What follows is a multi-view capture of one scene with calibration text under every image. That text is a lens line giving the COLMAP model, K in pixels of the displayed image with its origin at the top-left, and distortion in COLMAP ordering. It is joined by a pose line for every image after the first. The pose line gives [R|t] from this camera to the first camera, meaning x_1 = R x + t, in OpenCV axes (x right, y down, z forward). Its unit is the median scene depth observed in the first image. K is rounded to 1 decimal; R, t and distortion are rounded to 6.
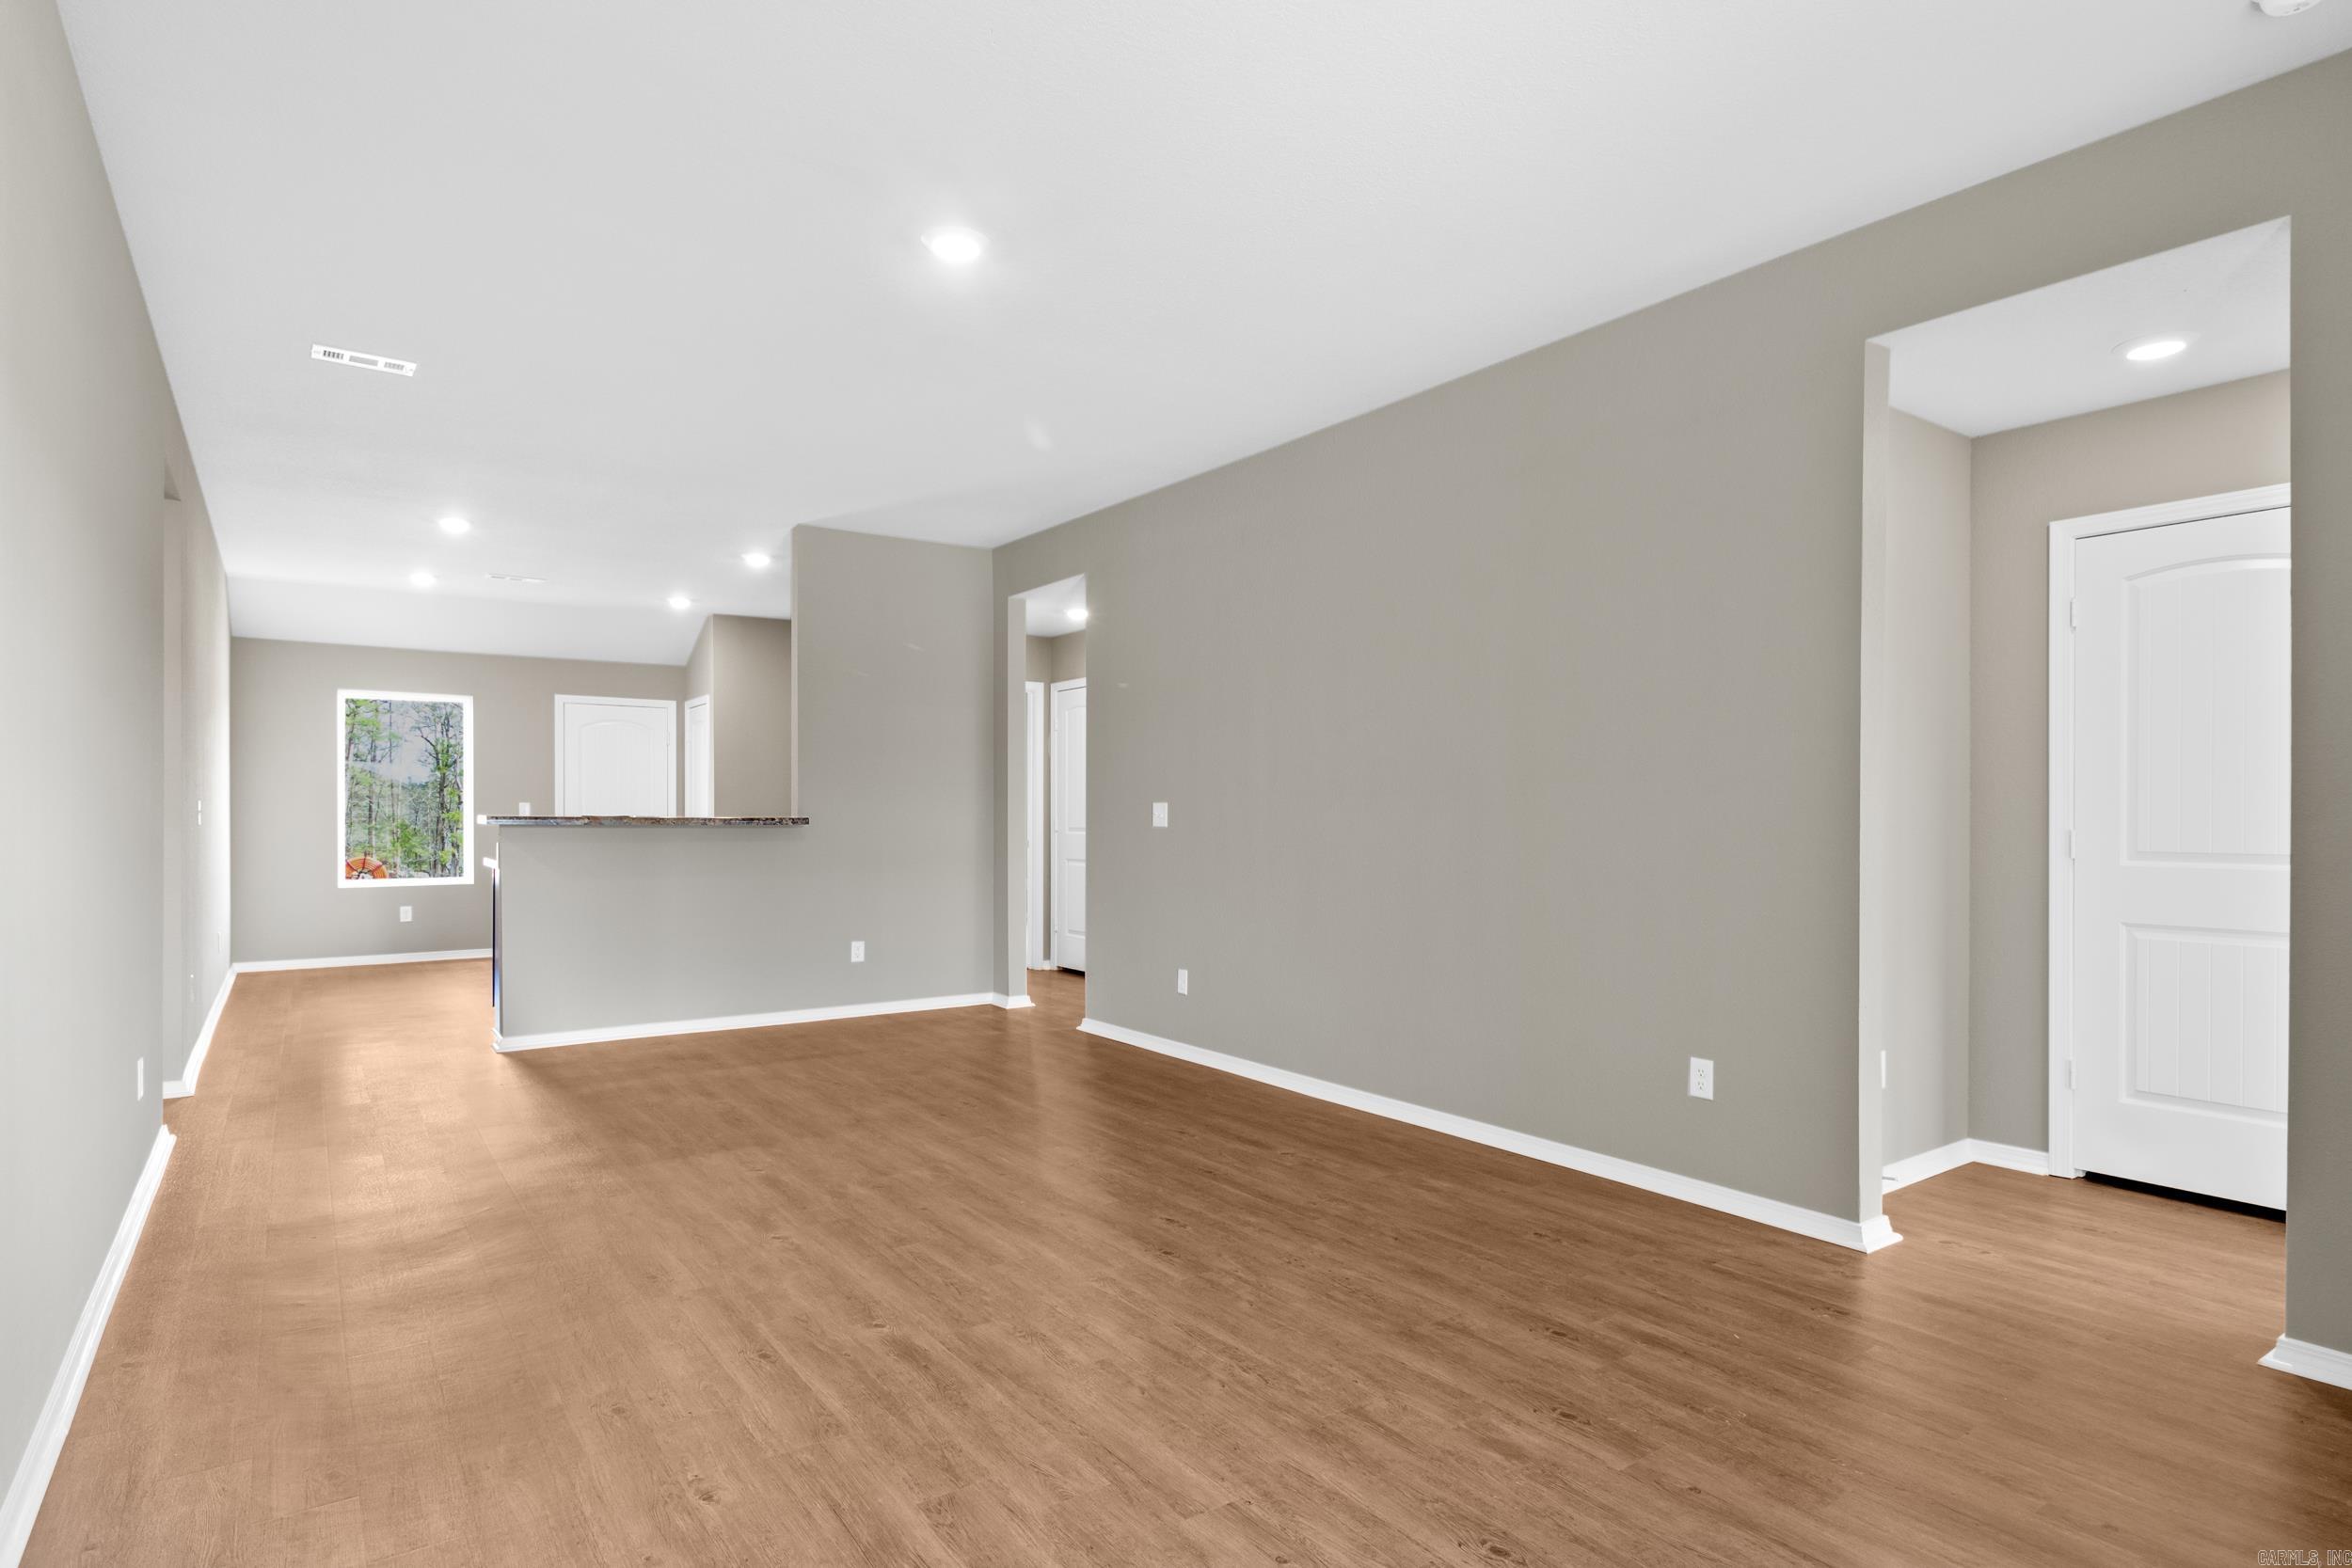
lens RADIAL K [[1265.4, 0, 1216.8], [0, 1265.4, 835.3], [0, 0, 1]] dist [-0.002024, -0.001347]
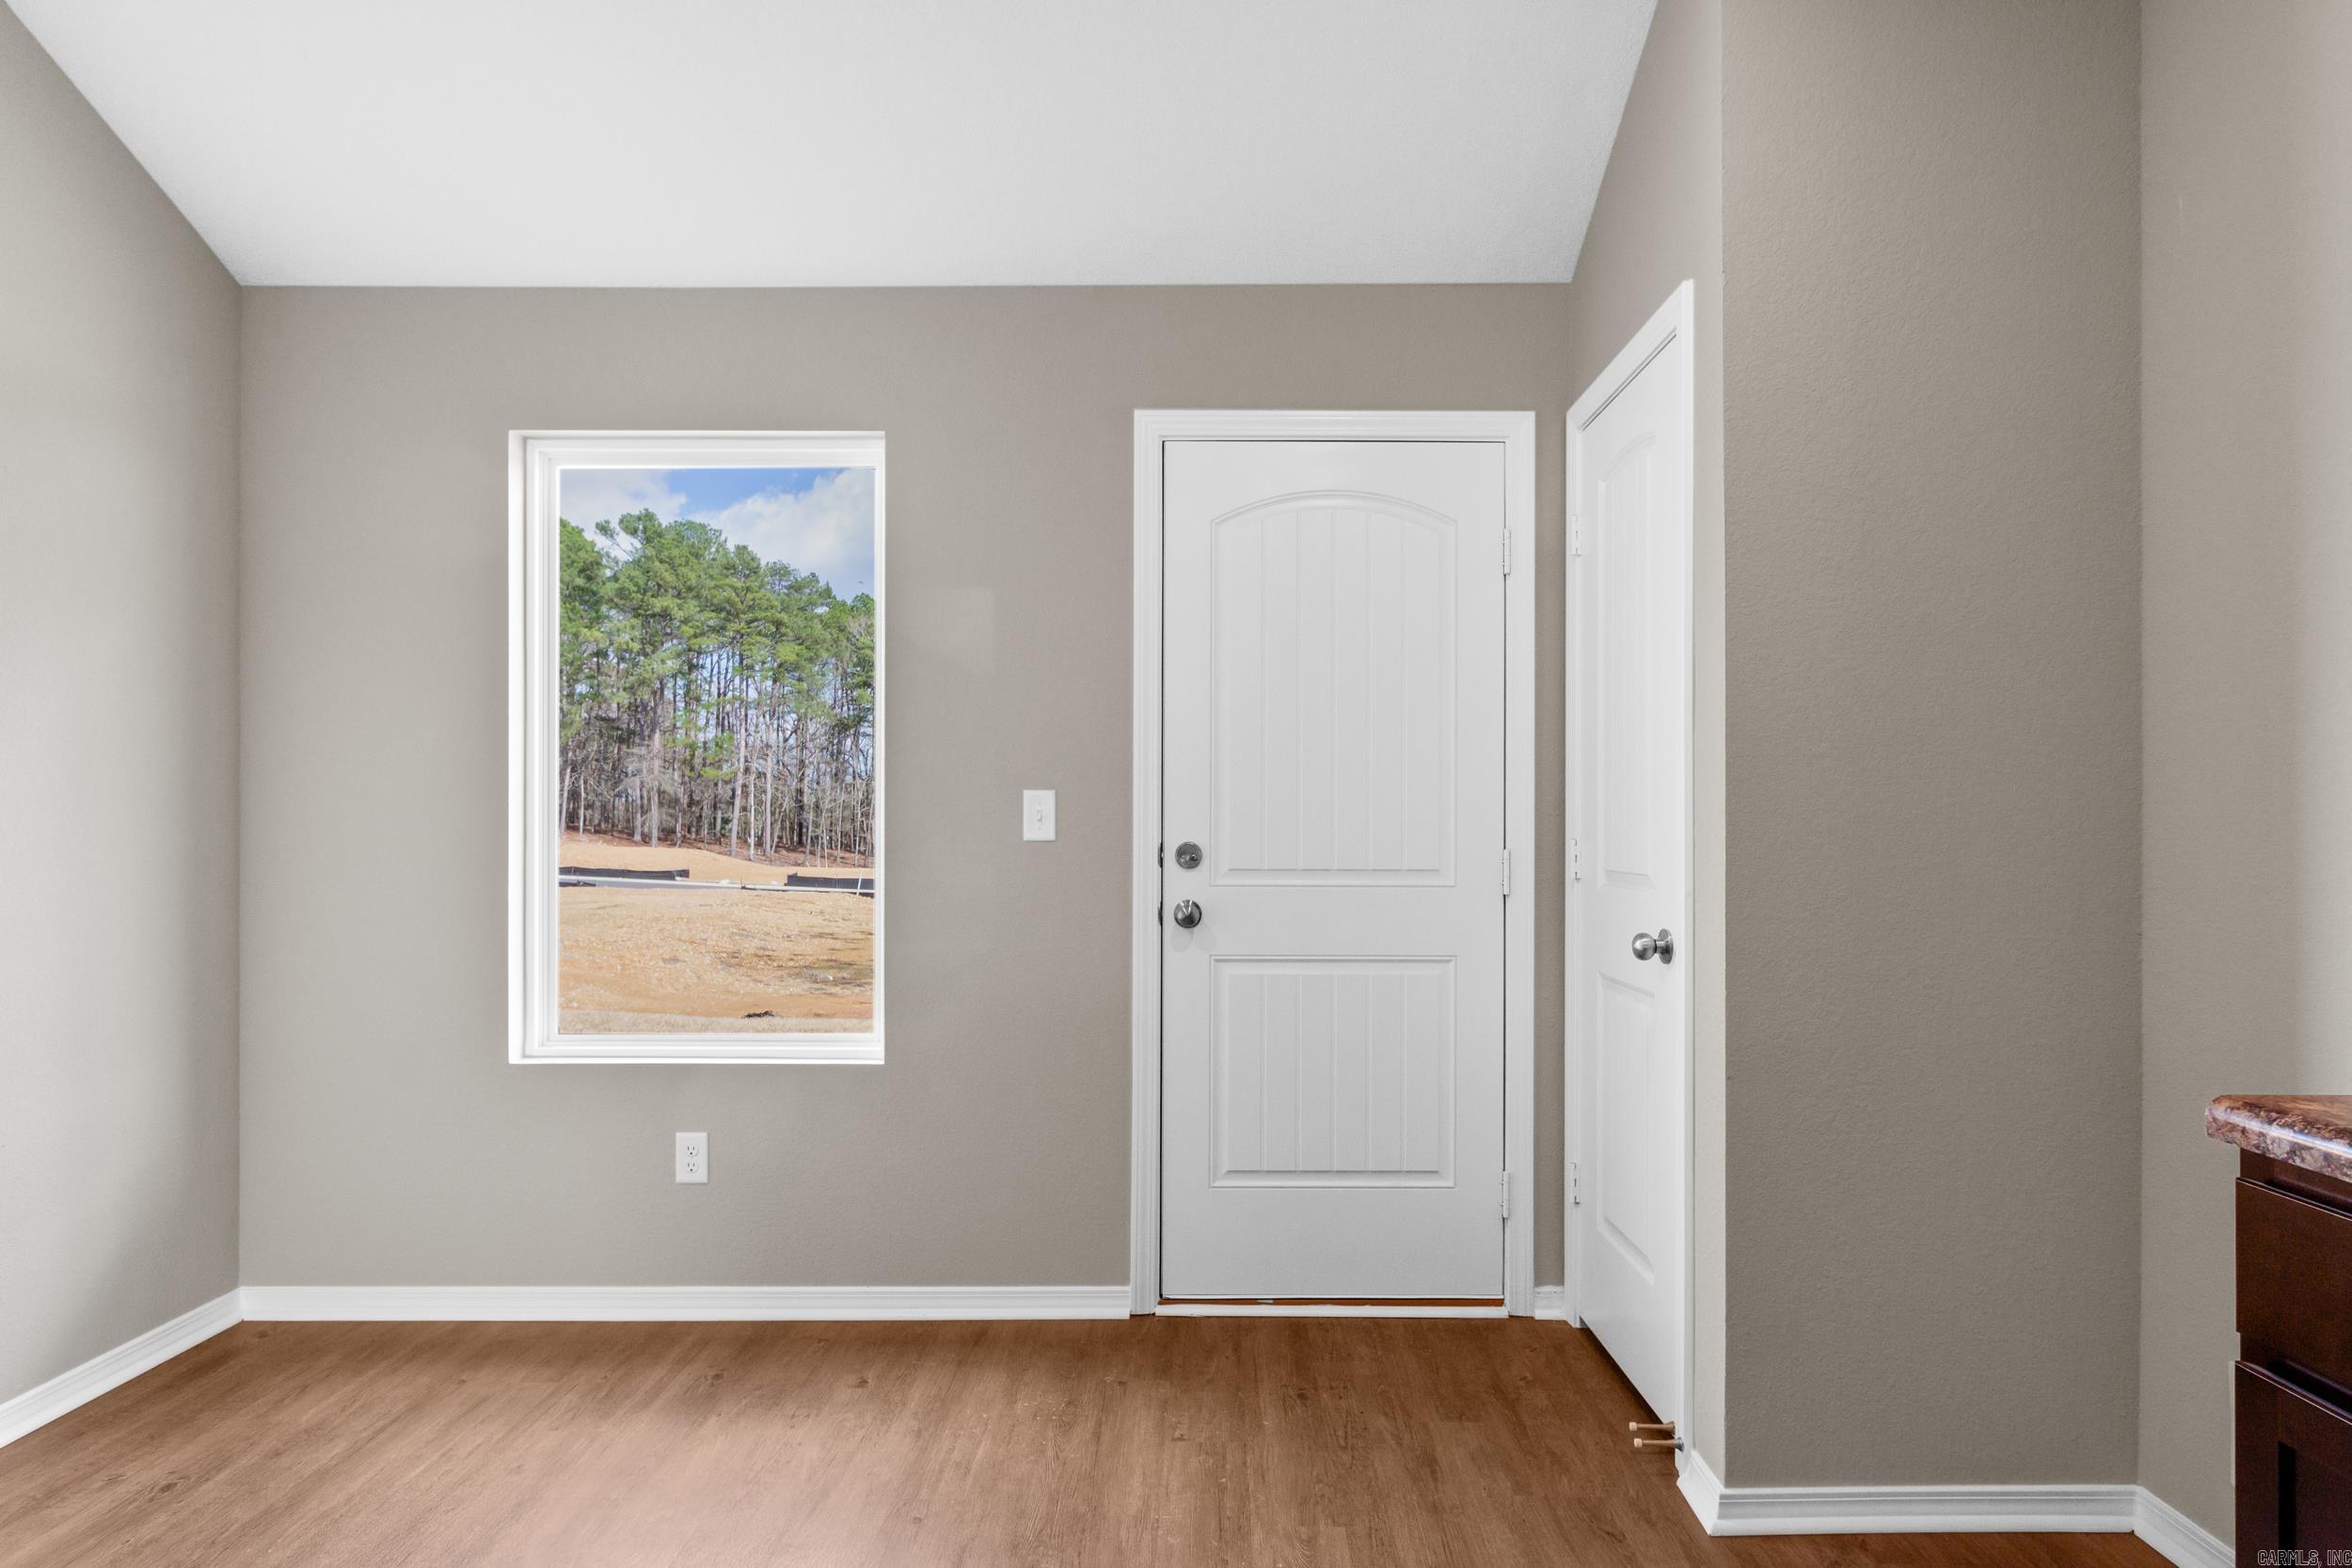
lens RADIAL K [[1307.8, 0, 1184.2], [0, 1307.8, 825.6], [0, 0, 1]] dist [0.015487, -0.000303]
pose [[0.787321, -0.000335, -0.616543, -0.313553], [-0.013230, 0.999760, -0.017437, -0.011508], [0.616401, 0.021885, 0.787128, 0.734976]]
